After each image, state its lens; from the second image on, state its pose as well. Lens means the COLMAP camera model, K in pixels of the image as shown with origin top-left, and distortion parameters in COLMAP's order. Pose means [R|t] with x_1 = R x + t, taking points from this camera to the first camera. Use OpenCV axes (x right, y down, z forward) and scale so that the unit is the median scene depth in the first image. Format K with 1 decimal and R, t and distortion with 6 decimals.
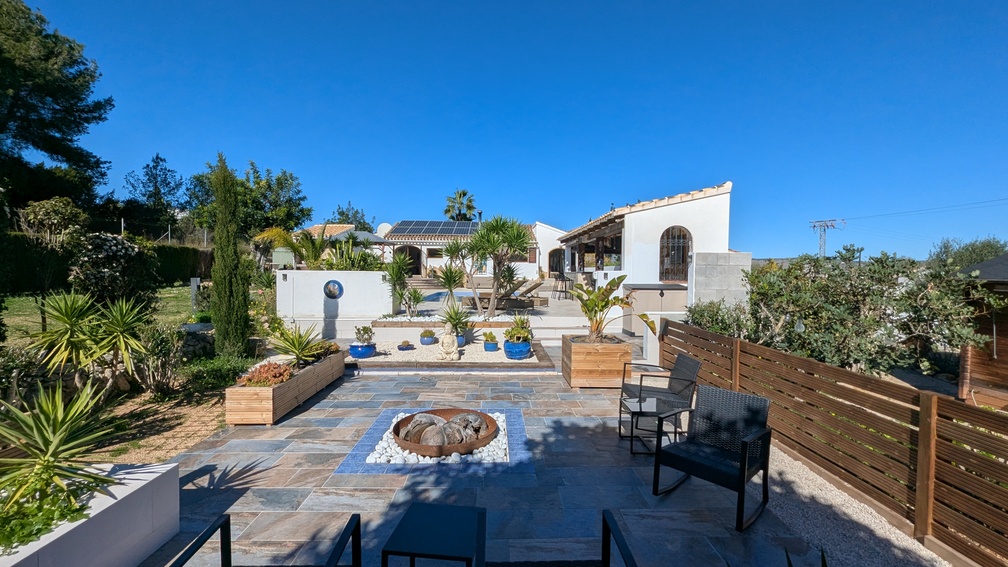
lens RADIAL K [[417.6, 0, 504.0], [0, 417.6, 283.5], [0, 0, 1]] dist [0.001277, -0.000342]
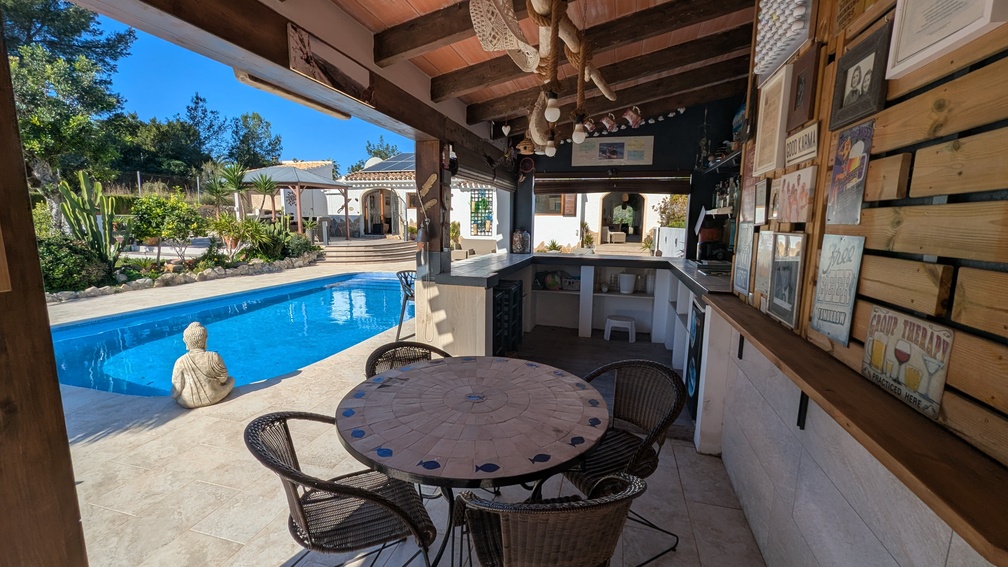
lens RADIAL K [[417.6, 0, 504.0], [0, 417.6, 283.5], [0, 0, 1]] dist [0.001277, -0.000342]
pose [[0.955258, 0.049022, -0.291682, 0.152472], [-0.013405, 0.992332, 0.122875, -0.027316], [0.295469, -0.113467, 0.948590, 0.425765]]
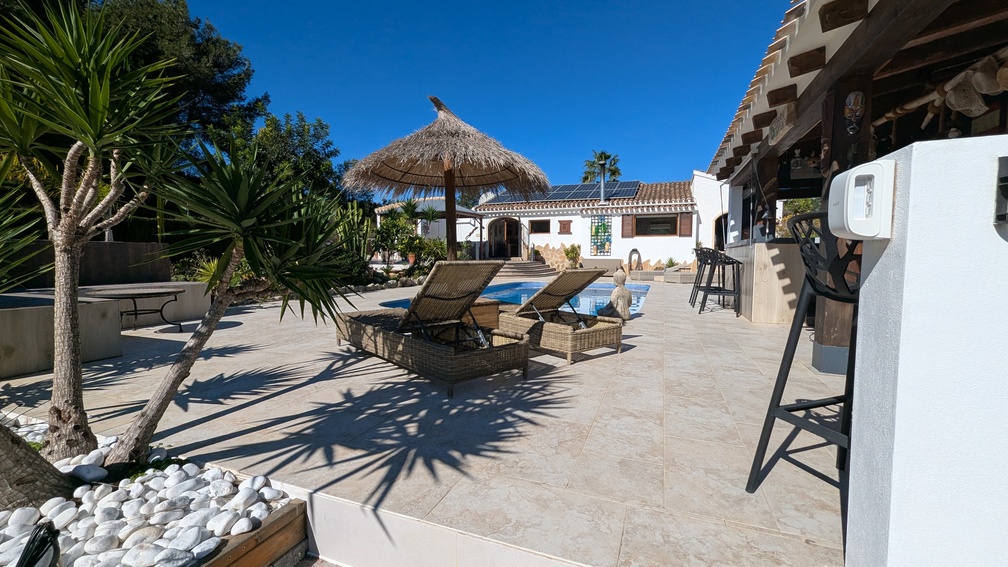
lens RADIAL K [[417.6, 0, 504.0], [0, 417.6, 283.5], [0, 0, 1]] dist [0.001277, -0.000342]
pose [[0.920372, 0.018619, -0.390601, 0.063274], [-0.003997, 0.999262, 0.038214, -0.001613], [0.391024, -0.033610, 0.919767, 0.309397]]
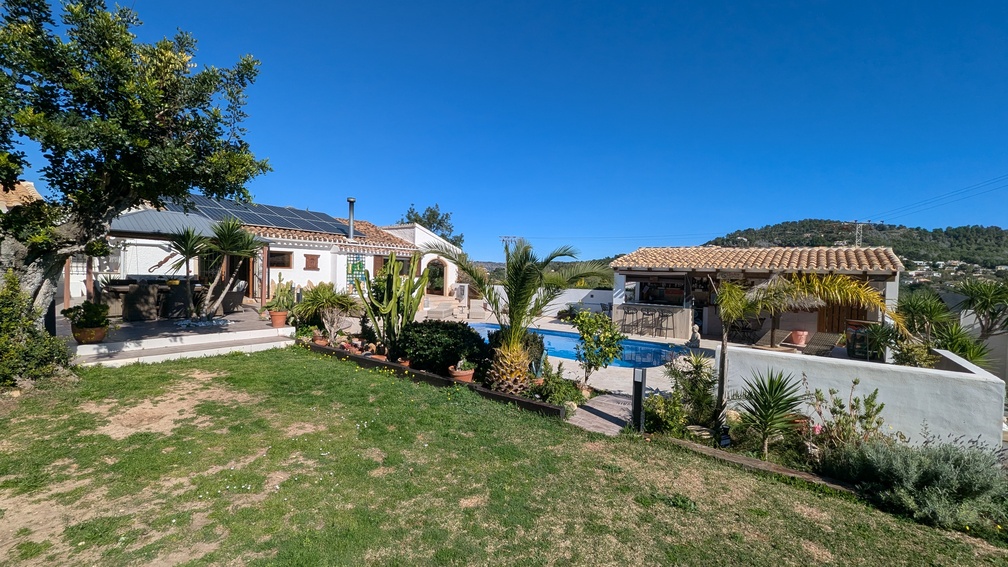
lens RADIAL K [[417.6, 0, 504.0], [0, 417.6, 283.5], [0, 0, 1]] dist [0.001277, -0.000342]
pose [[0.623529, -0.008717, 0.781751, -0.430454], [-0.002675, 0.999908, 0.013283, -0.048385], [-0.781795, -0.010373, 0.623449, 0.395201]]
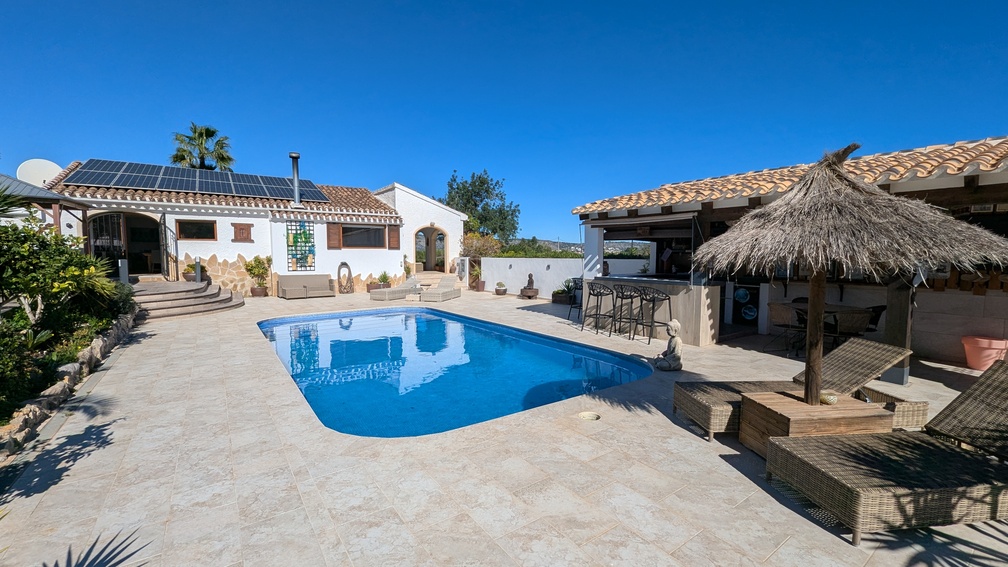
lens RADIAL K [[417.6, 0, 504.0], [0, 417.6, 283.5], [0, 0, 1]] dist [0.001277, -0.000342]
pose [[0.833026, -0.047527, 0.551188, -0.139803], [0.020299, 0.998258, 0.055397, -0.029848], [-0.552861, -0.034959, 0.832540, 0.390743]]
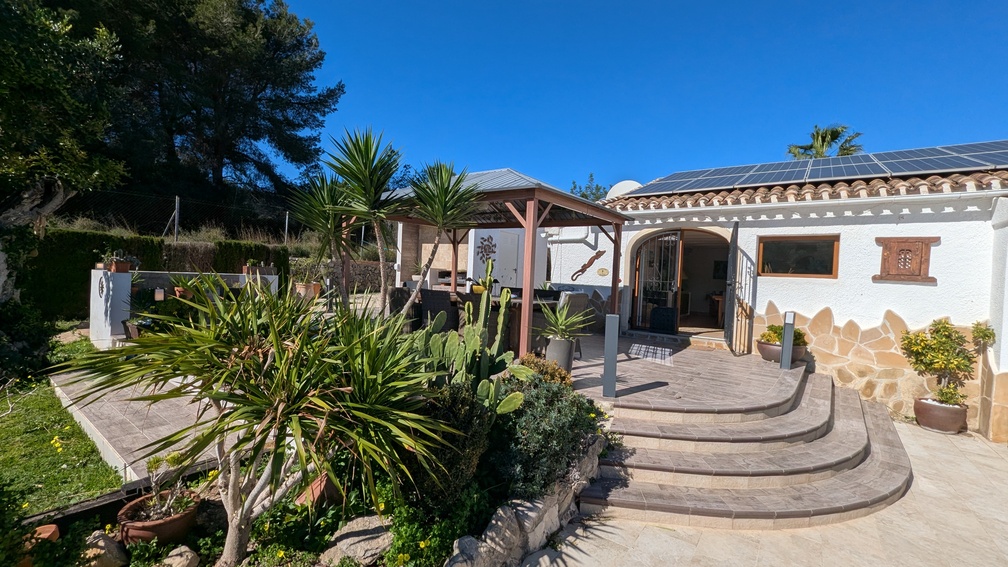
lens RADIAL K [[417.6, 0, 504.0], [0, 417.6, 283.5], [0, 0, 1]] dist [0.001277, -0.000342]
pose [[0.786546, 0.039622, -0.616259, -0.150461], [-0.059783, 0.998138, -0.012128, -0.044012], [0.614631, 0.046381, 0.787450, 0.714206]]
